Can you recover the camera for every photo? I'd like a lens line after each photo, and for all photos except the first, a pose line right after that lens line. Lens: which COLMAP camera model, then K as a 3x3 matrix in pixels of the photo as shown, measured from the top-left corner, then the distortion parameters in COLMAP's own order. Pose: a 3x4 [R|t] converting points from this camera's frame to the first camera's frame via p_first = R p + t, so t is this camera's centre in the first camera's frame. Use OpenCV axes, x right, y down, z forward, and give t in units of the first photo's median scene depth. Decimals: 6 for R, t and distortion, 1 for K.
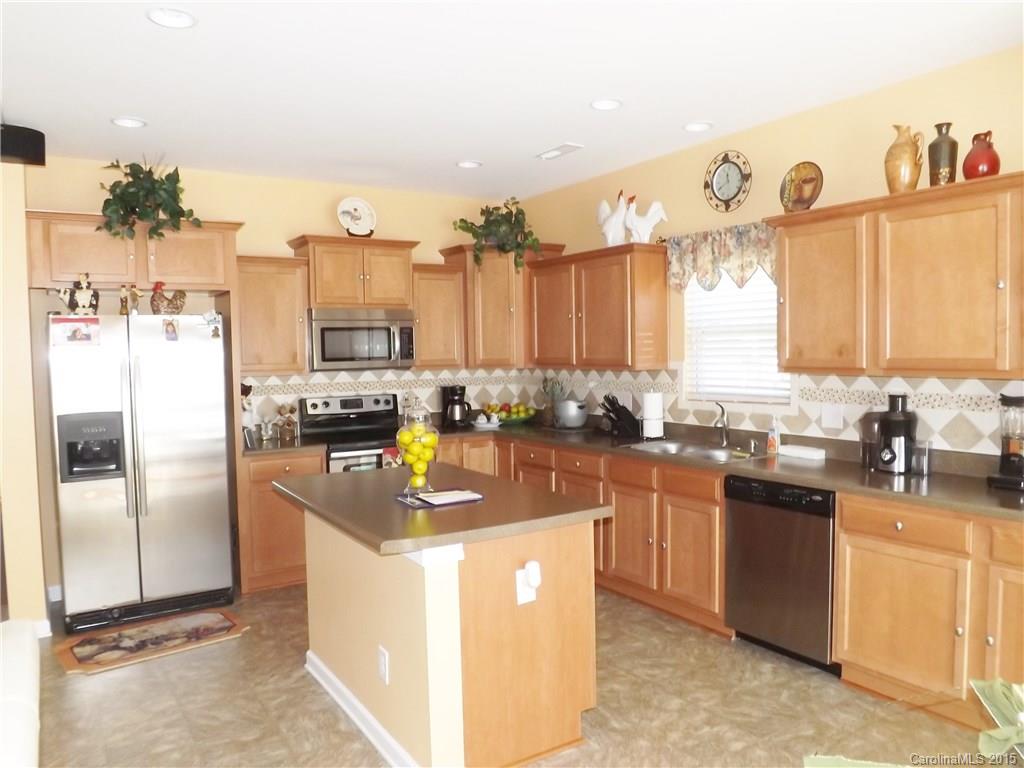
lens RADIAL K [[749.0, 0, 512.0], [0, 749.0, 384.0], [0, 0, 1]] dist [-0.041529, 0.003005]
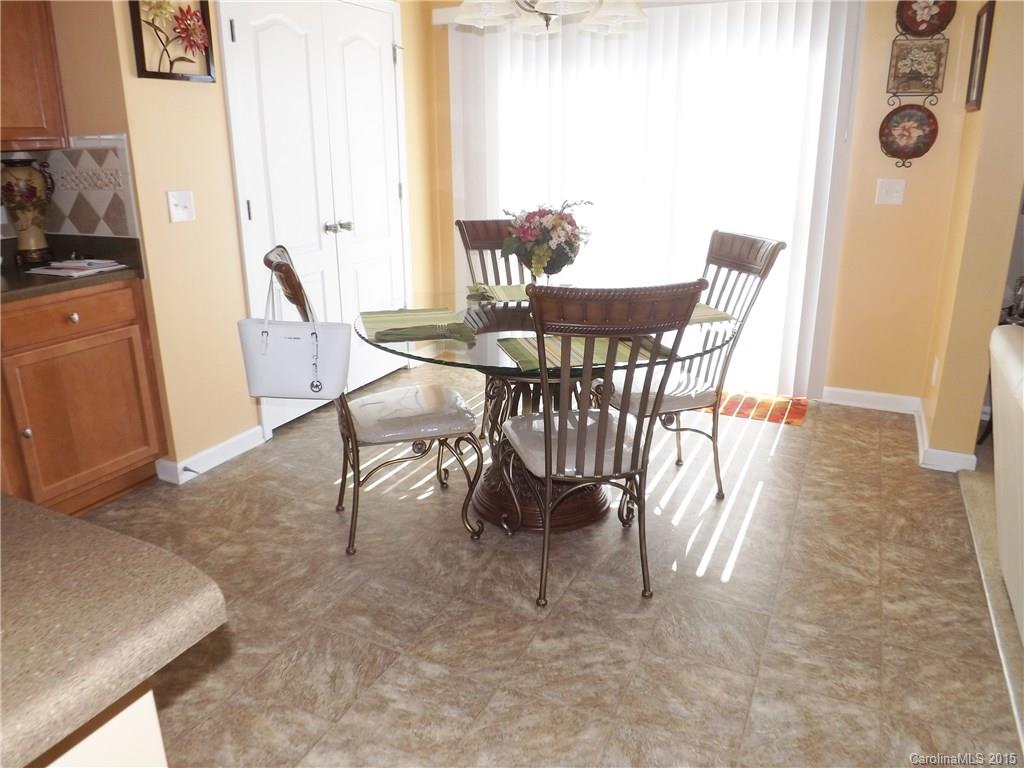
lens RADIAL K [[749.0, 0, 512.0], [0, 749.0, 384.0], [0, 0, 1]] dist [-0.041529, 0.003005]
pose [[-0.529121, -0.243829, 0.812760, -0.626939], [0.055761, 0.945764, 0.320033, -0.010924], [-0.846712, 0.214657, -0.486827, 1.130348]]
